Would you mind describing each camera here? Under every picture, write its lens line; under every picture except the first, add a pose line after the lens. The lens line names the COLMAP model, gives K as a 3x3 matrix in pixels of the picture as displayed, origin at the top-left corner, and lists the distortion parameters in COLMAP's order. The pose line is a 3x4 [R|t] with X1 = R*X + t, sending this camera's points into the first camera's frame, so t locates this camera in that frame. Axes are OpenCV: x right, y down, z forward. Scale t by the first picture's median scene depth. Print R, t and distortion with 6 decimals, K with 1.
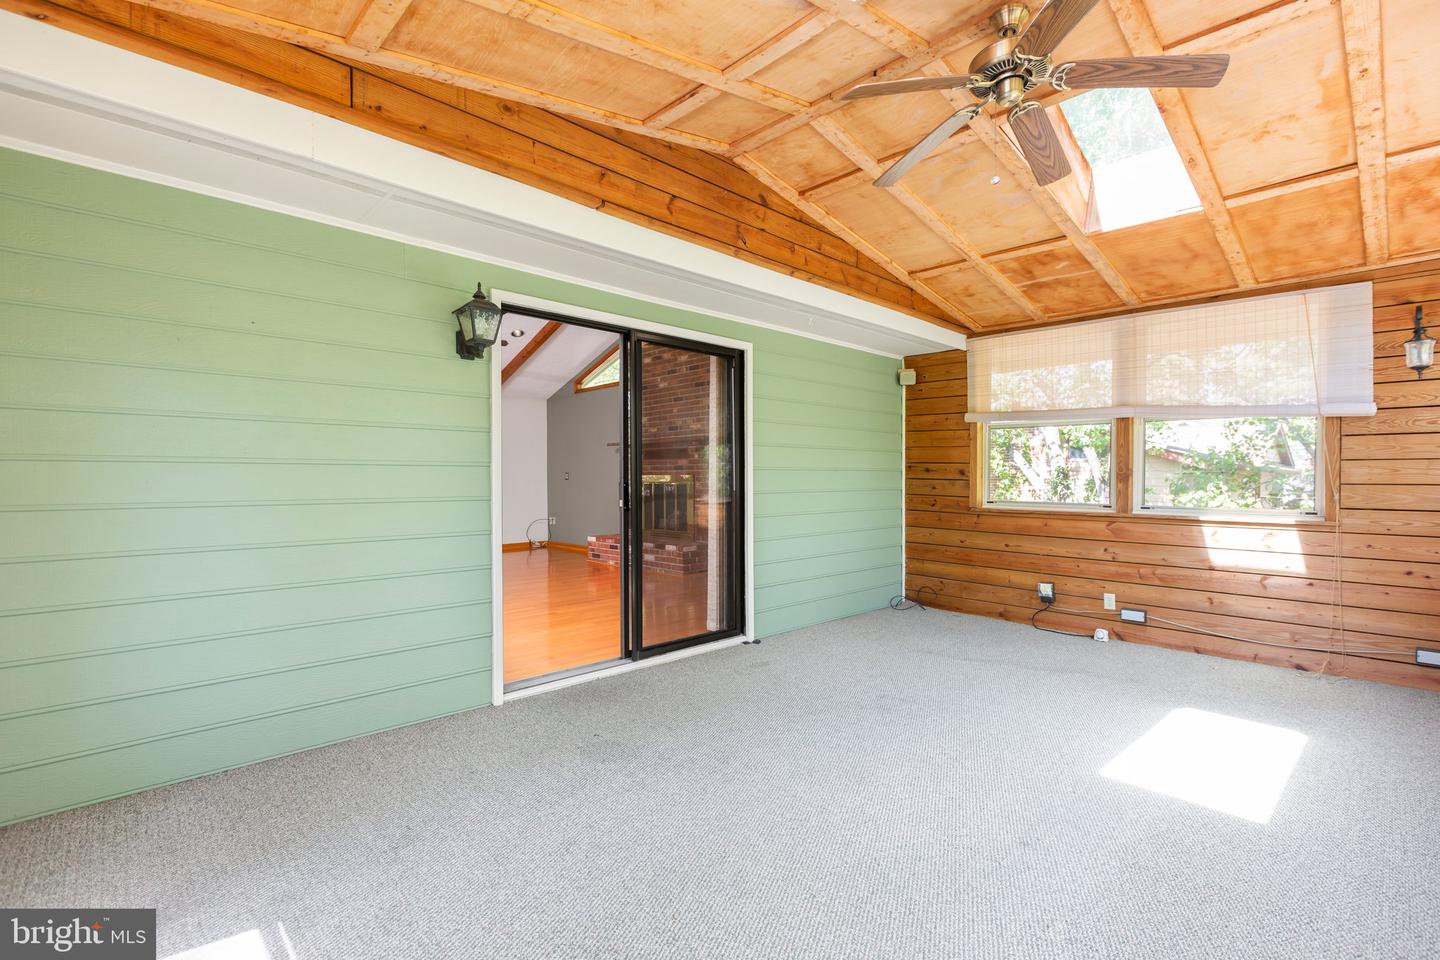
lens RADIAL K [[644.6, 0, 726.4], [0, 644.6, 489.9], [0, 0, 1]] dist [0.000825, 0.000046]
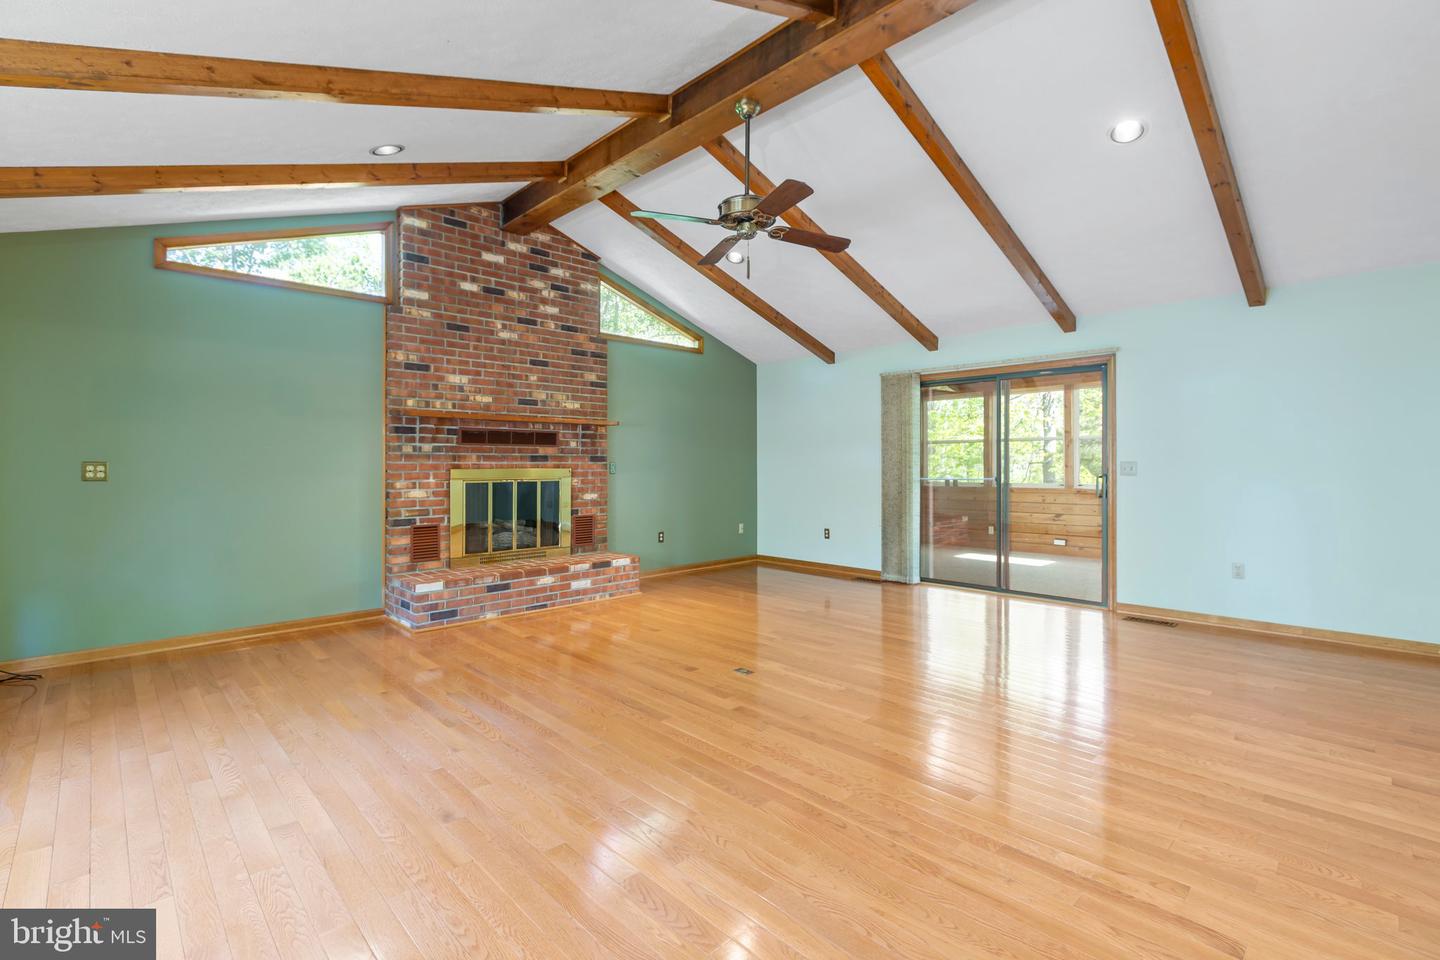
lens RADIAL K [[638.1, 0, 723.9], [0, 638.1, 476.7], [0, 0, 1]] dist [0.002306, 0.000278]
pose [[0.008015, -0.009735, 0.999920, -1.061190], [0.024374, 0.999657, 0.009537, -0.022133], [-0.999671, 0.024296, 0.008249, 1.072687]]
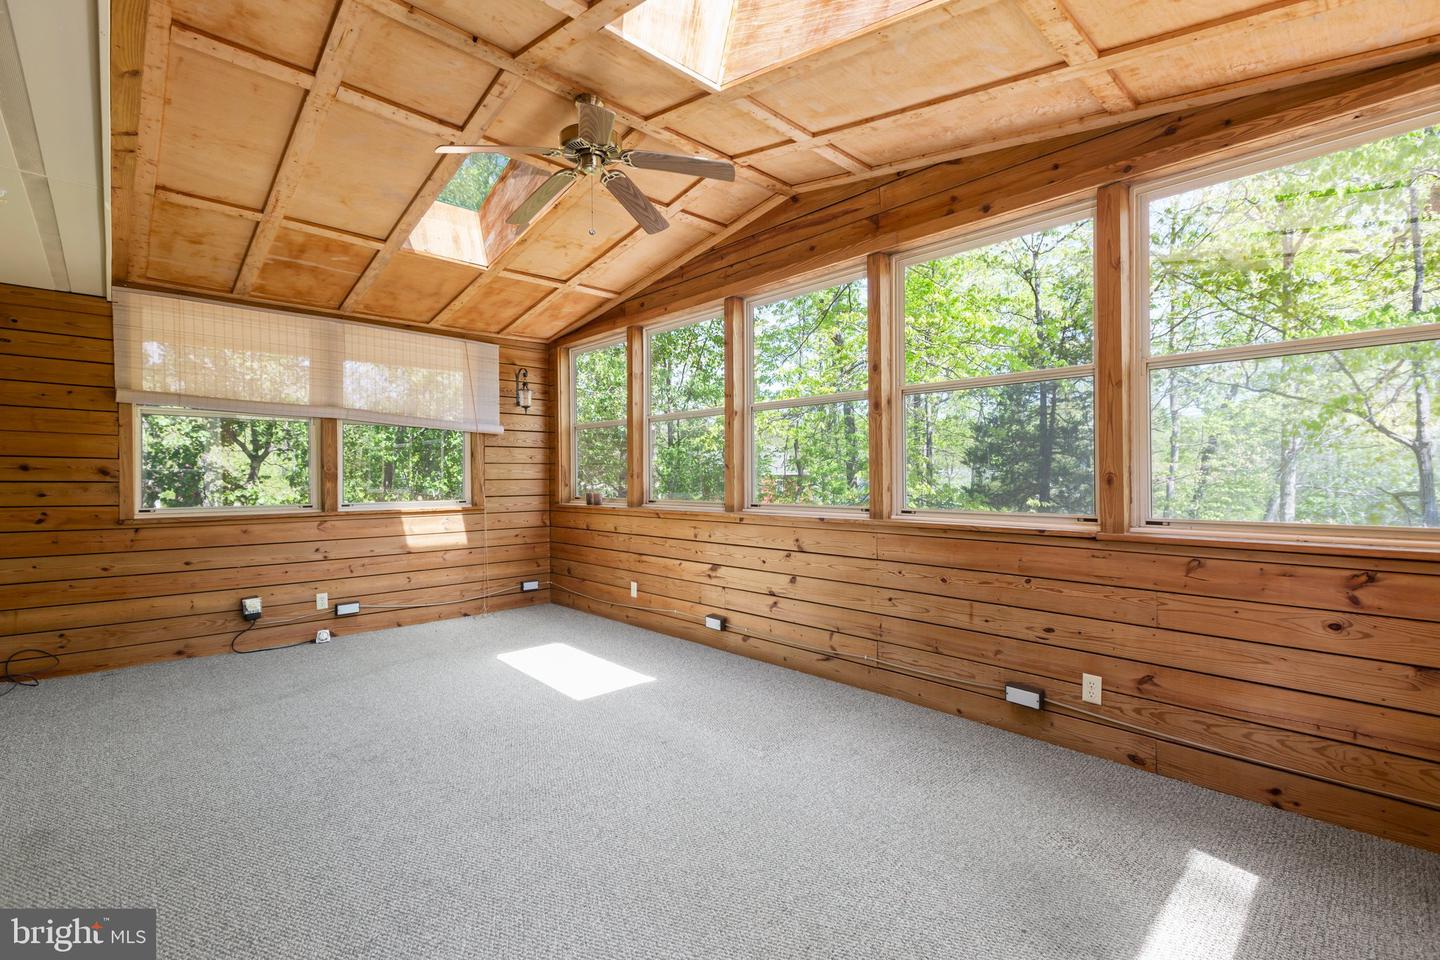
lens RADIAL K [[638.1, 0, 723.9], [0, 638.1, 476.7], [0, 0, 1]] dist [0.002306, 0.000278]
pose [[0.009671, -0.006514, 0.999932, -0.383008], [0.027403, 0.999605, 0.006247, -0.008263], [-0.999578, 0.027341, 0.009845, 0.364237]]
